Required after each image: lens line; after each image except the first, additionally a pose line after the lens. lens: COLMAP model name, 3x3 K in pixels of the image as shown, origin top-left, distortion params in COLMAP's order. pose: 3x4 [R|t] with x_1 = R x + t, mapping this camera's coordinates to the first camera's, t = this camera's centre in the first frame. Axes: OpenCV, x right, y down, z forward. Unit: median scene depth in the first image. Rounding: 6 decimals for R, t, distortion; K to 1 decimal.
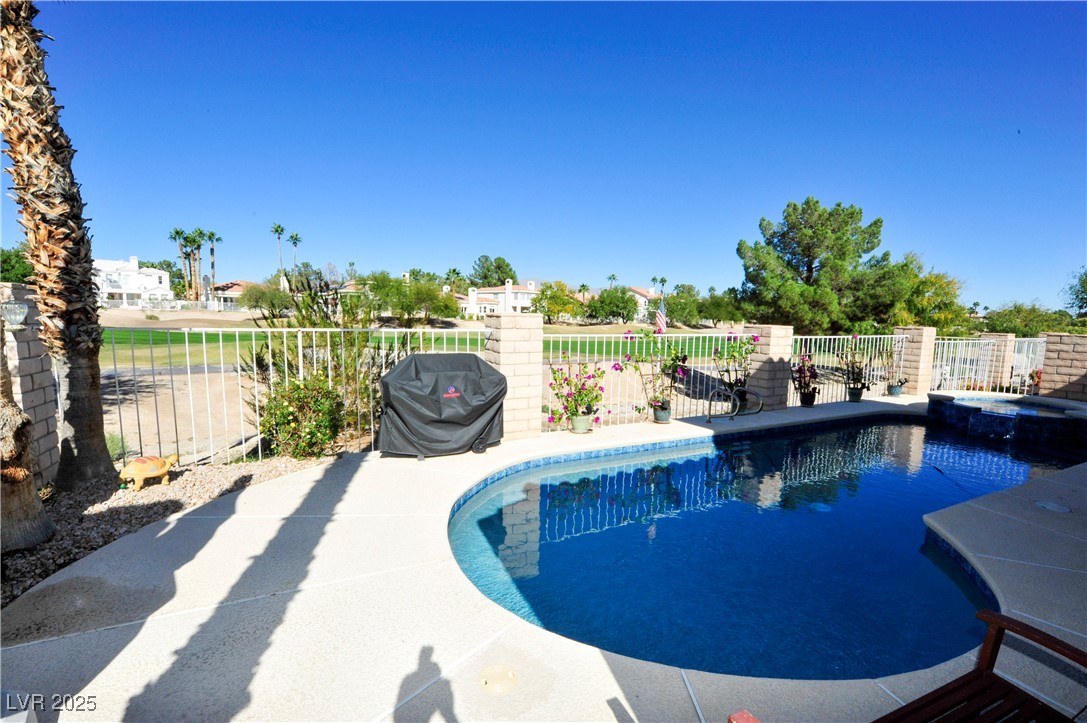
lens RADIAL K [[472.7, 0, 543.5], [0, 472.7, 361.5], [0, 0, 1]] dist [-0.011632, -0.000440]
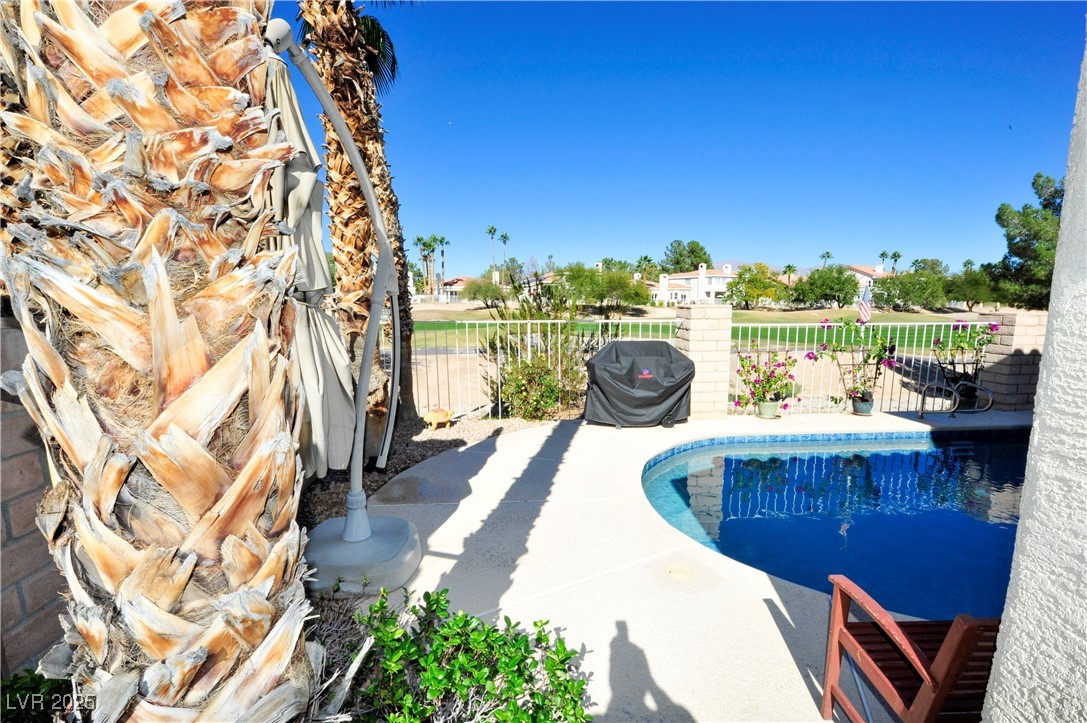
lens RADIAL K [[468.5, 0, 543.2], [0, 468.5, 366.2], [0, 0, 1]] dist [-0.012530, -0.000832]
pose [[0.922127, 0.030886, -0.385652, 0.006671], [-0.016023, 0.999002, 0.041696, 0.000516], [0.386554, -0.032269, 0.921702, -0.058493]]
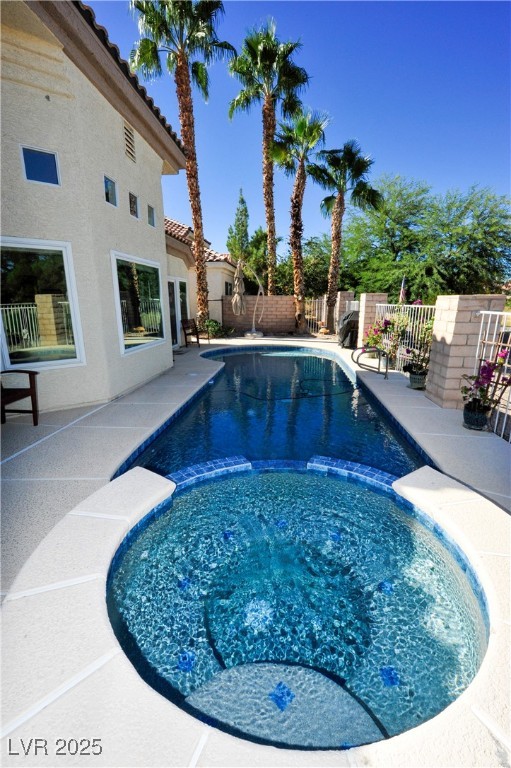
lens RADIAL K [[331.0, 0, 259.6], [0, 331.0, 385.5], [0, 0, 1]] dist [-0.012530, -0.000832]
pose [[-0.519202, 0.192234, -0.832752, 0.596342], [-0.094656, 0.955447, 0.279573, -0.029544], [0.849393, 0.223979, -0.477874, 0.544066]]
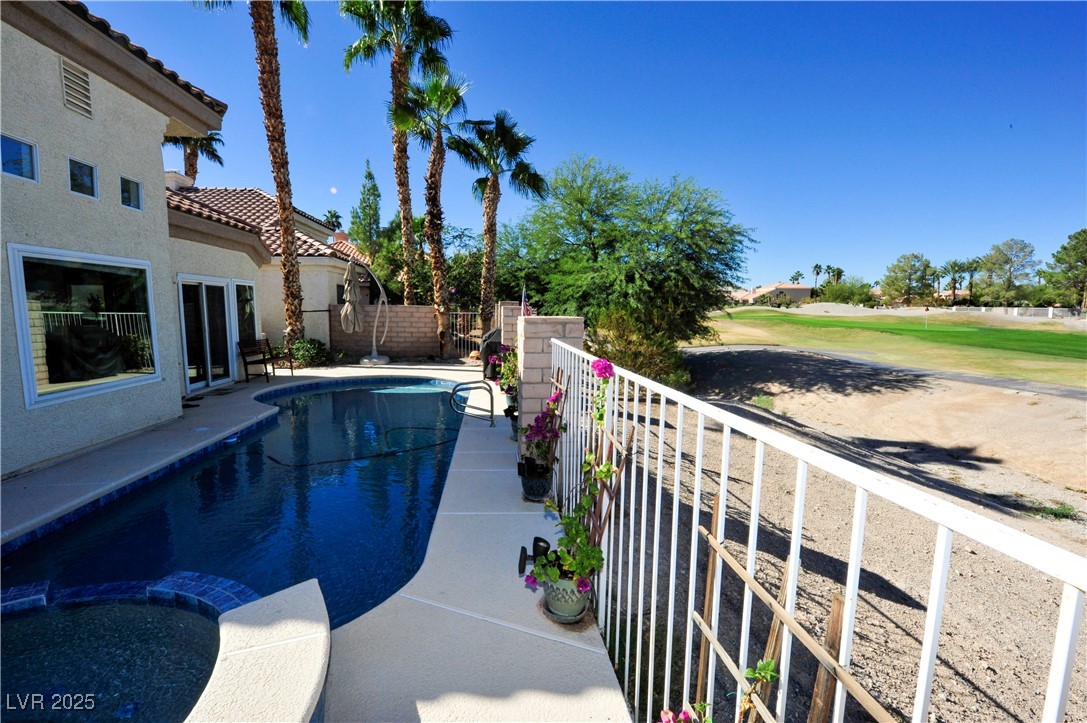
lens RADIAL K [[468.5, 0, 543.2], [0, 468.5, 366.2], [0, 0, 1]] dist [-0.012530, -0.000832]
pose [[-0.342365, 0.090237, -0.935224, 0.543366], [-0.111543, 0.984435, 0.135819, -0.051301], [0.932922, 0.150817, -0.326971, 0.647595]]
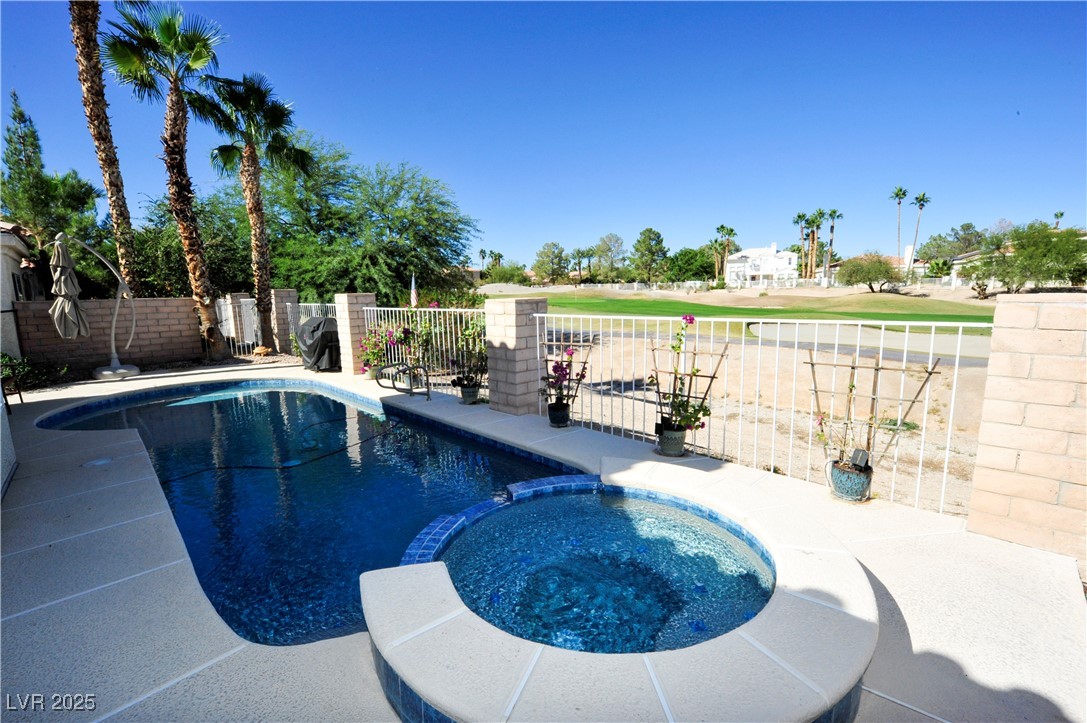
lens RADIAL K [[479.9, 0, 541.3], [0, 479.9, 365.8], [0, 0, 1]] dist [-0.012926, -0.001219]
pose [[0.301465, 0.120432, -0.945841, 0.652344], [-0.066157, 0.992242, 0.105254, -0.029219], [0.951179, 0.030844, 0.307093, 0.443189]]
